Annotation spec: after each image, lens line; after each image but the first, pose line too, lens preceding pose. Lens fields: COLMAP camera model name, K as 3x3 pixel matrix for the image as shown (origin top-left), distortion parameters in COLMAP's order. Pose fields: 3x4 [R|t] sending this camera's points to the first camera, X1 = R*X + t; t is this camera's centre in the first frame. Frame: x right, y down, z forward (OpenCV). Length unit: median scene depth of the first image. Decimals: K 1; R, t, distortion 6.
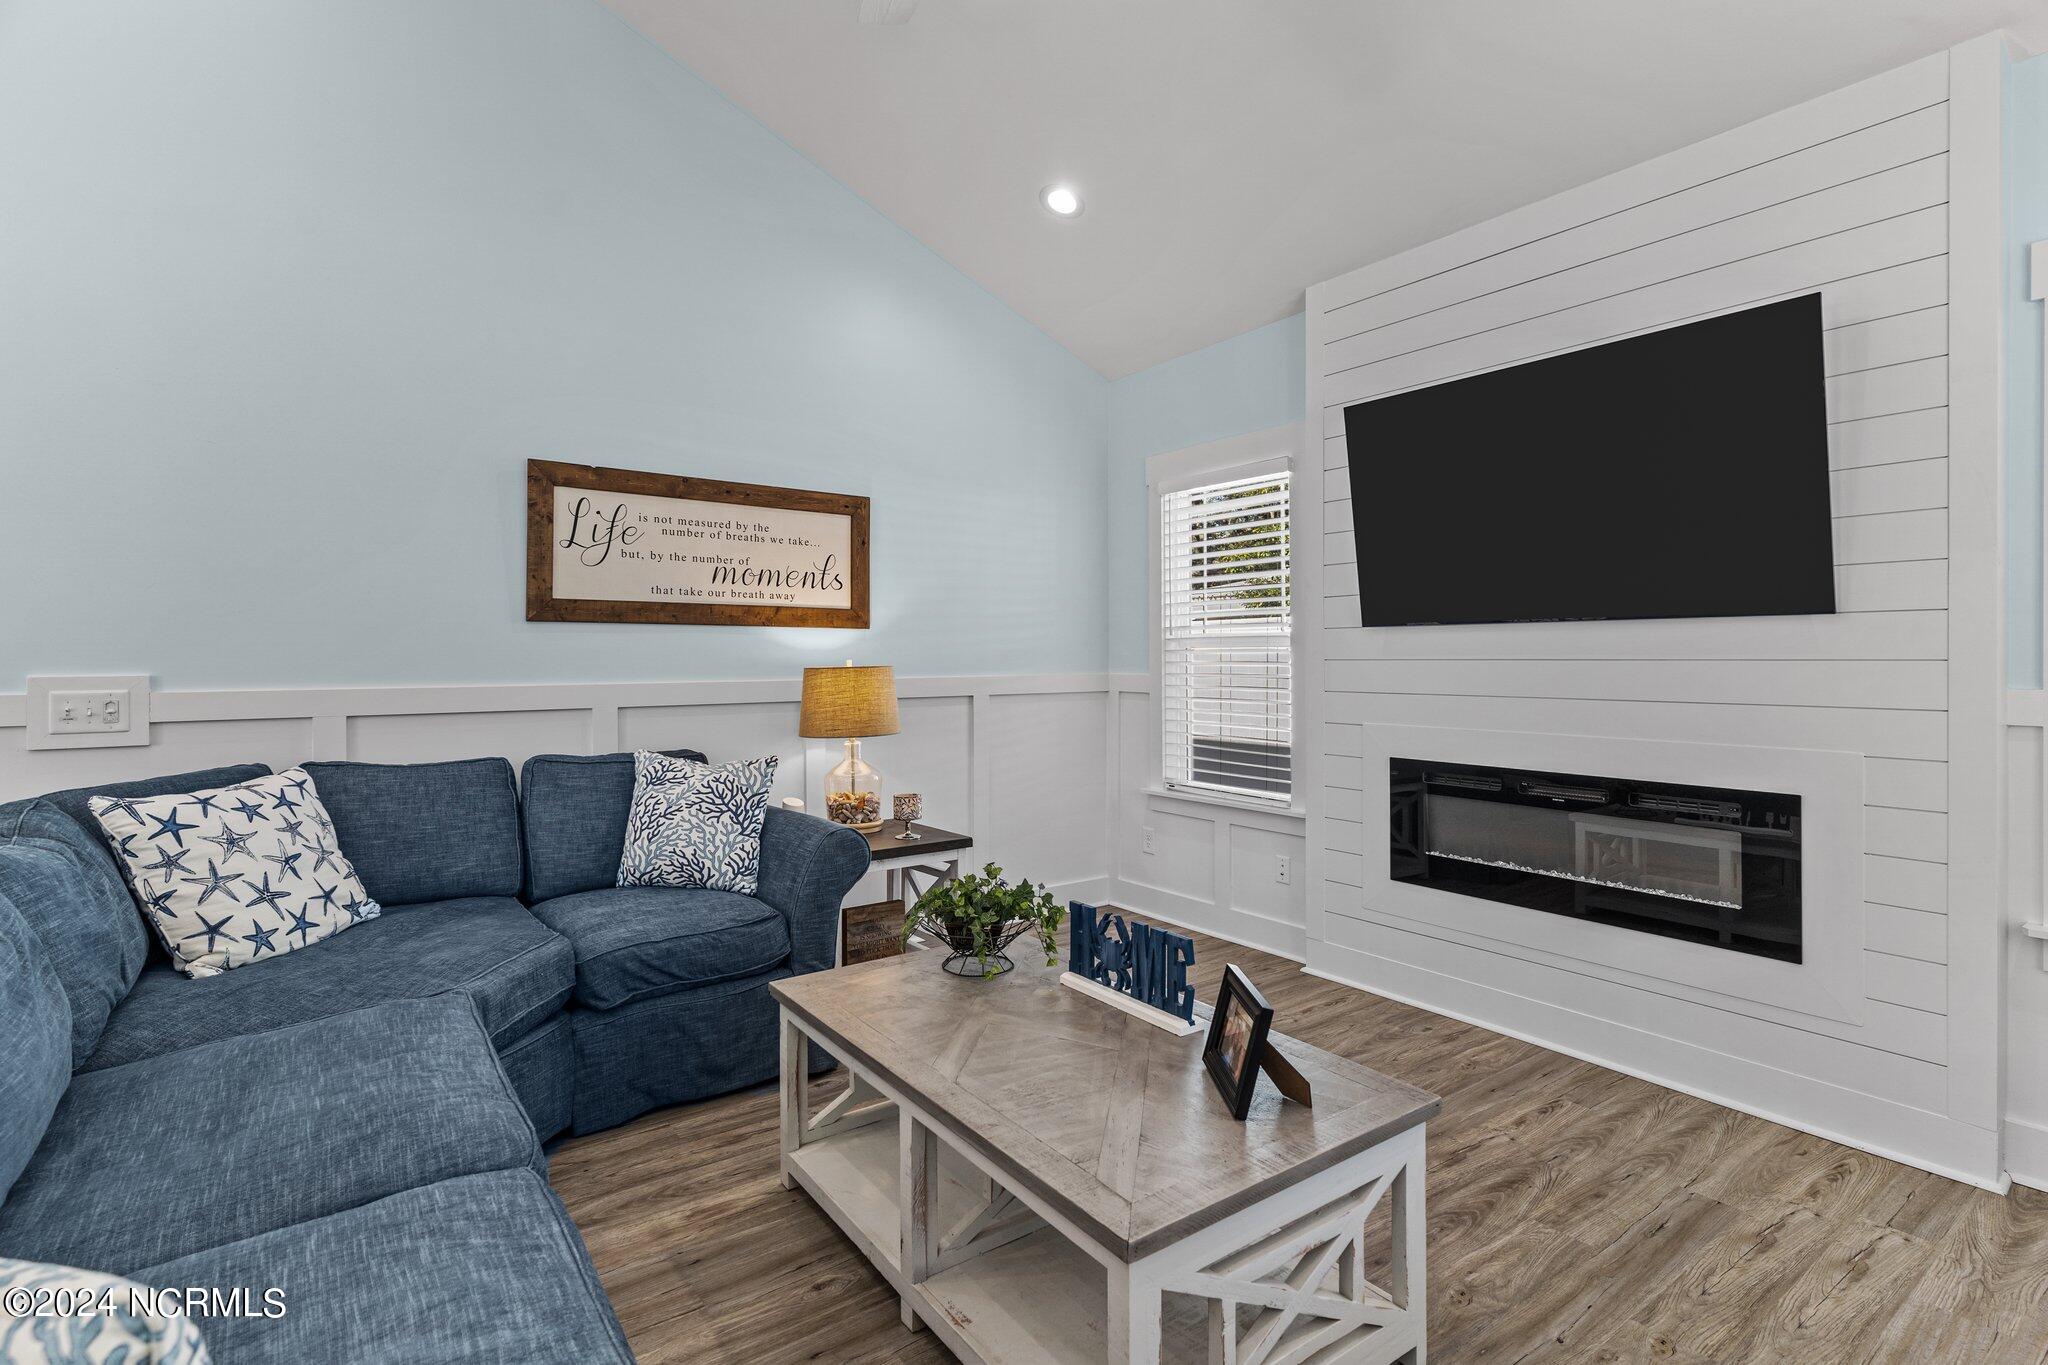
lens RADIAL K [[980.3, 0, 1018.9], [0, 980.3, 663.8], [0, 0, 1]] dist [0.000510, -0.001613]
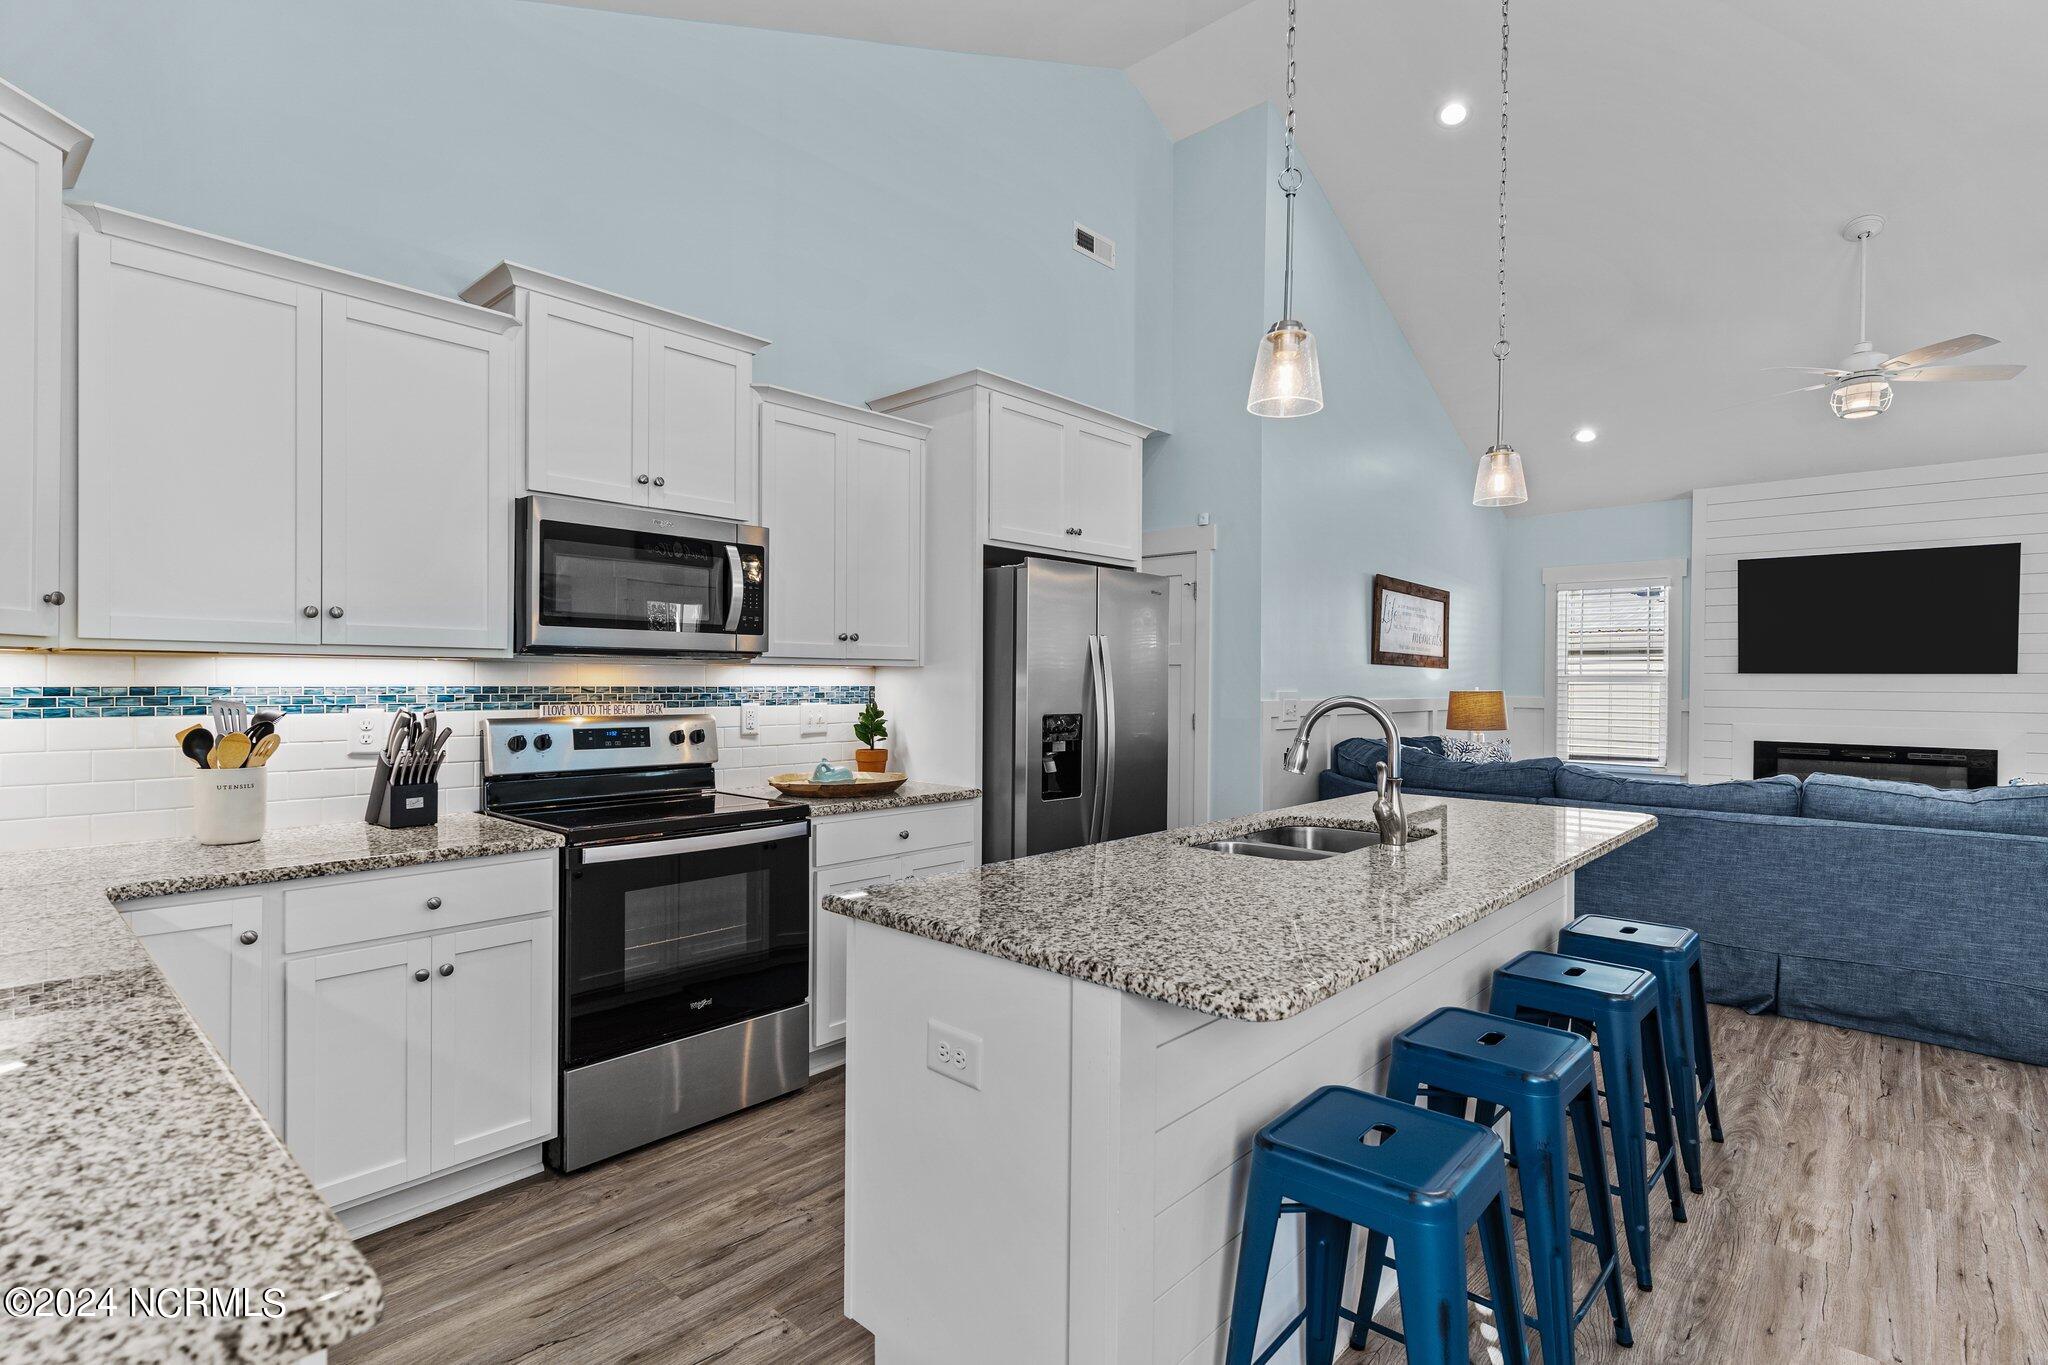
lens RADIAL K [[981.4, 0, 1024.0], [0, 981.4, 682.5], [0, 0, 1]] dist [0.001688, -0.000865]
pose [[0.978531, 0.012381, 0.205727, -1.449787], [-0.010911, 0.999906, -0.008276, 0.012245], [-0.205810, 0.005854, 0.978574, -0.608192]]
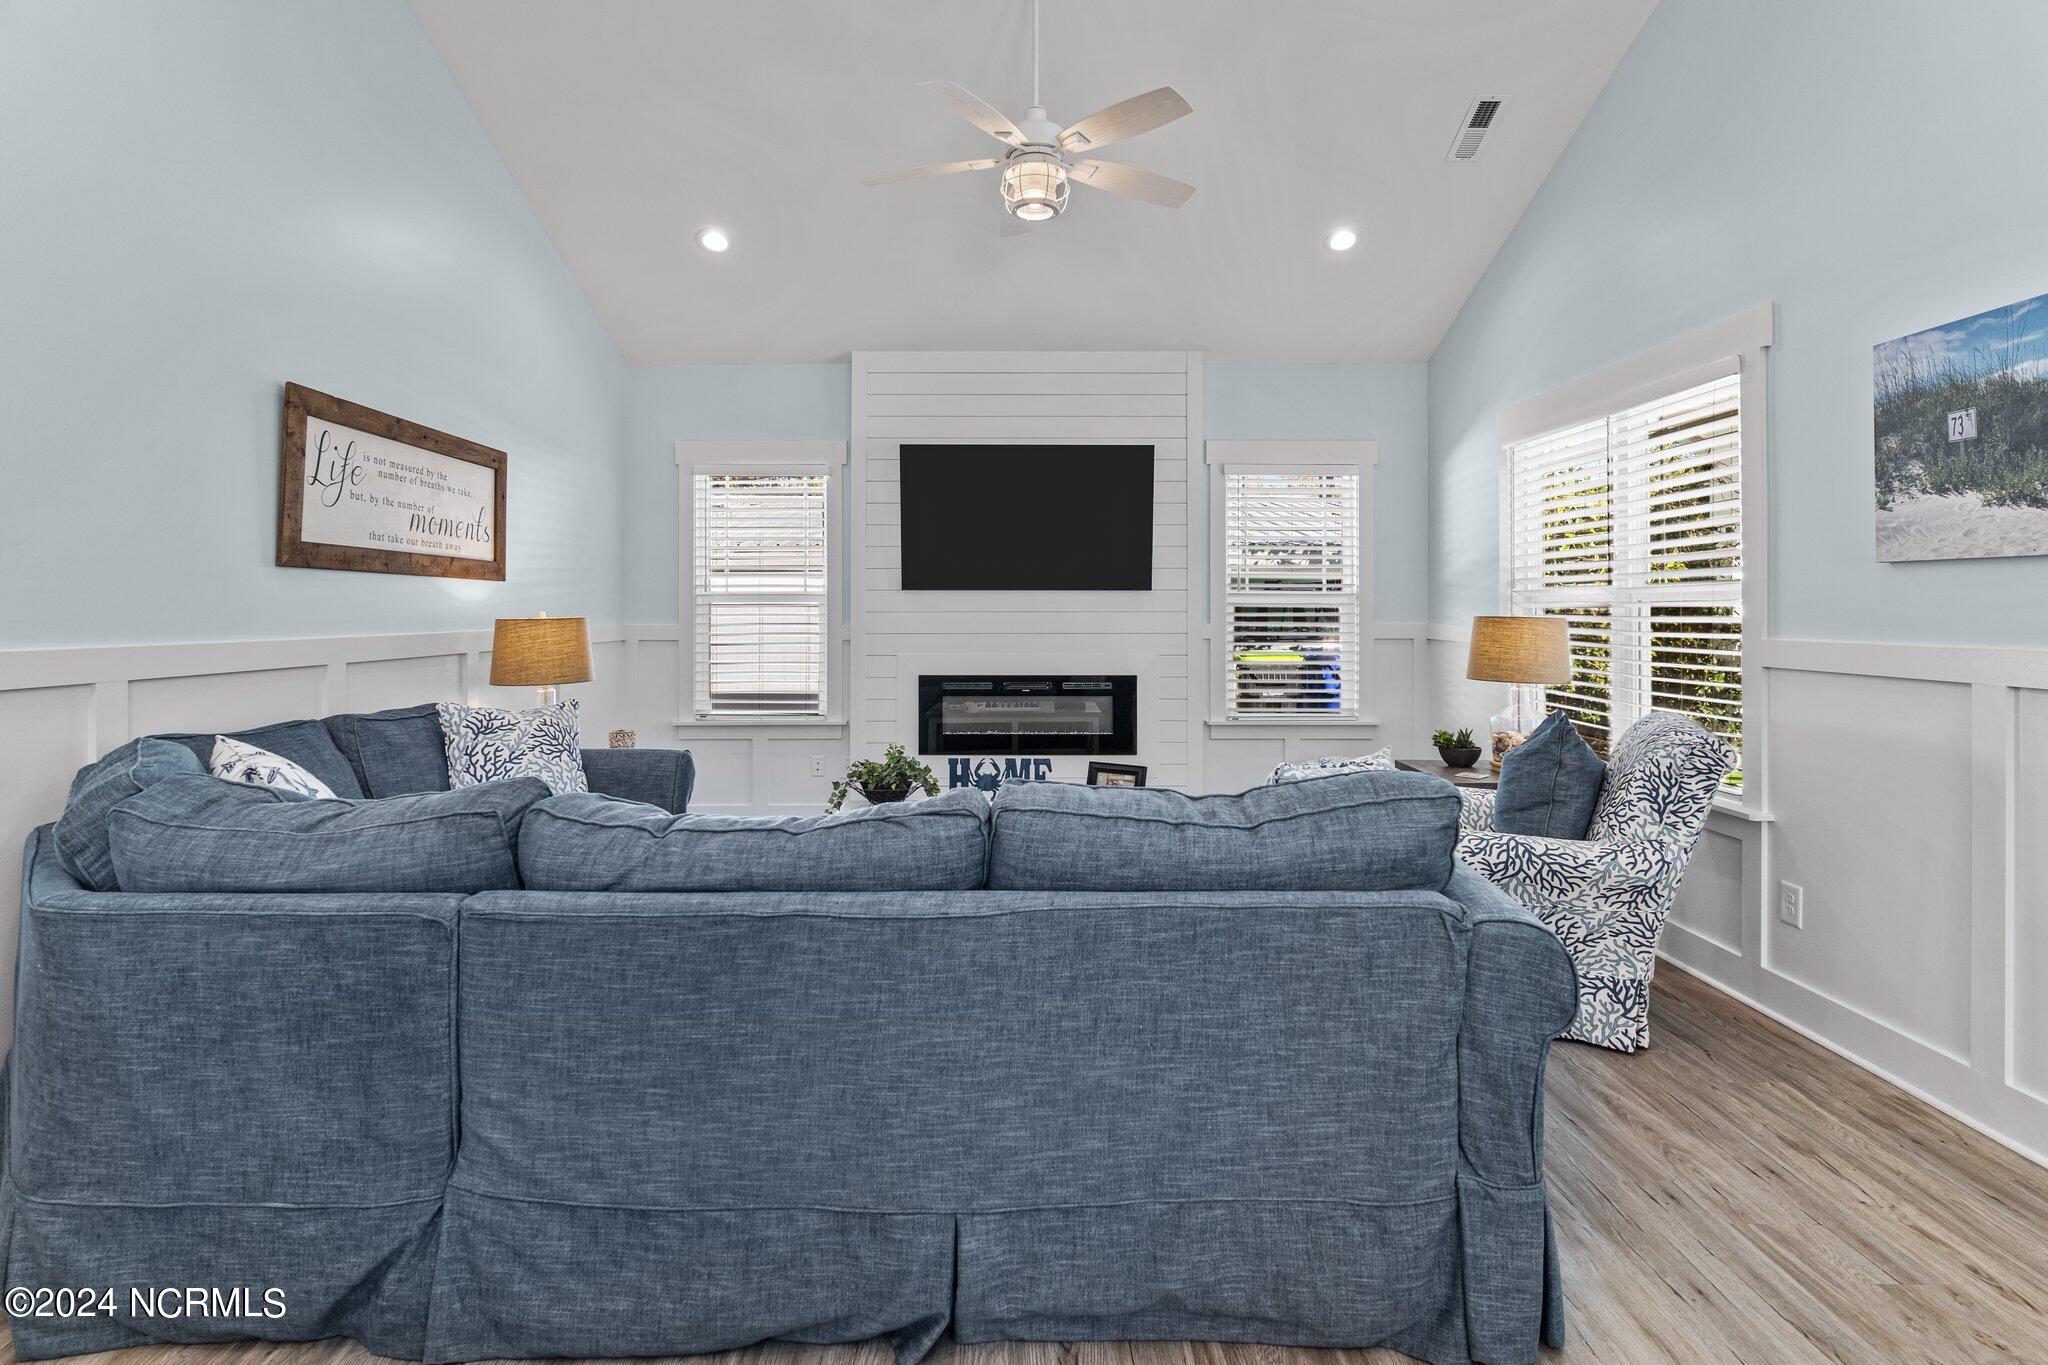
lens RADIAL K [[1007.2, 0, 1020.4], [0, 1007.2, 602.5], [0, 0, 1]] dist [0.002958, 0.000427]
pose [[0.585794, 0.008578, 0.810415, -0.817329], [0.004441, 0.999895, -0.013793, 0.003851], [-0.810448, 0.011679, 0.585694, -0.057323]]
